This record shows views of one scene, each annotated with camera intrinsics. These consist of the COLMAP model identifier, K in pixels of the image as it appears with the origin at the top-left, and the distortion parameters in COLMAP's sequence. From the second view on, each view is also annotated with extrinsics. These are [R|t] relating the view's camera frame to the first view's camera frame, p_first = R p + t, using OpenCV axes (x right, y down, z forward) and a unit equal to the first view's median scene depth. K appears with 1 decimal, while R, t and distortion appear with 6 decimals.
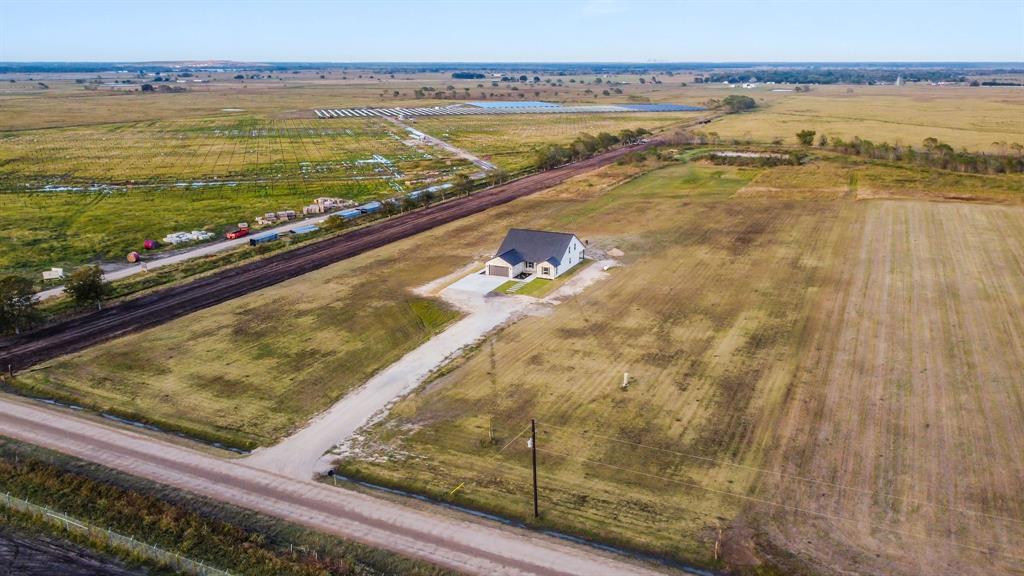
lens RADIAL K [[760.9, 0, 512.0], [0, 760.9, 288.0], [0, 0, 1]] dist [-0.000553, -0.005652]
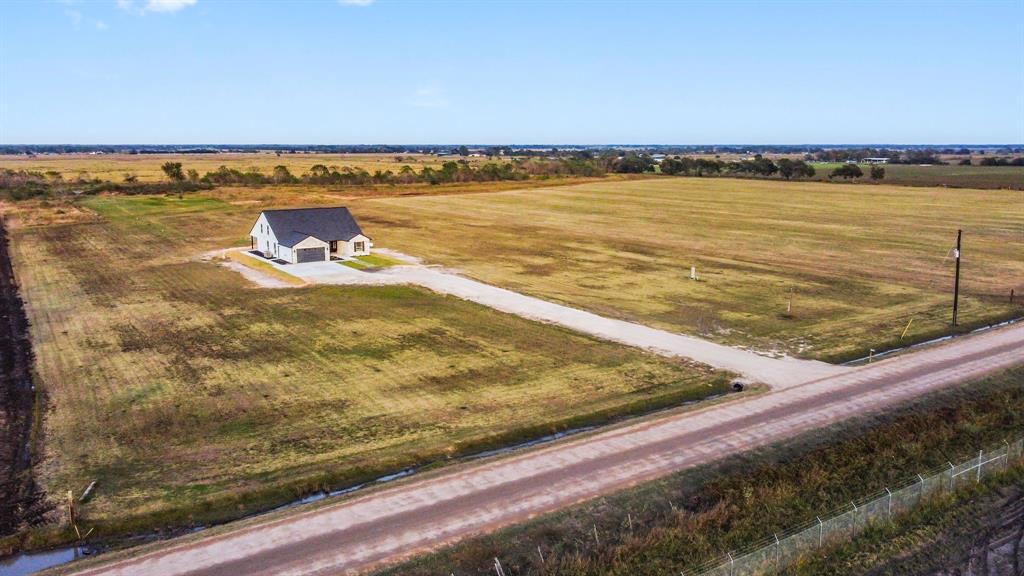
lens RADIAL K [[760.9, 0, 512.0], [0, 760.9, 288.0], [0, 0, 1]] dist [-0.000553, -0.005652]
pose [[0.538702, -0.159952, 0.827173, -0.825561], [0.235284, 0.971311, 0.034593, 0.046571], [-0.808976, 0.175985, 0.560881, 0.625406]]
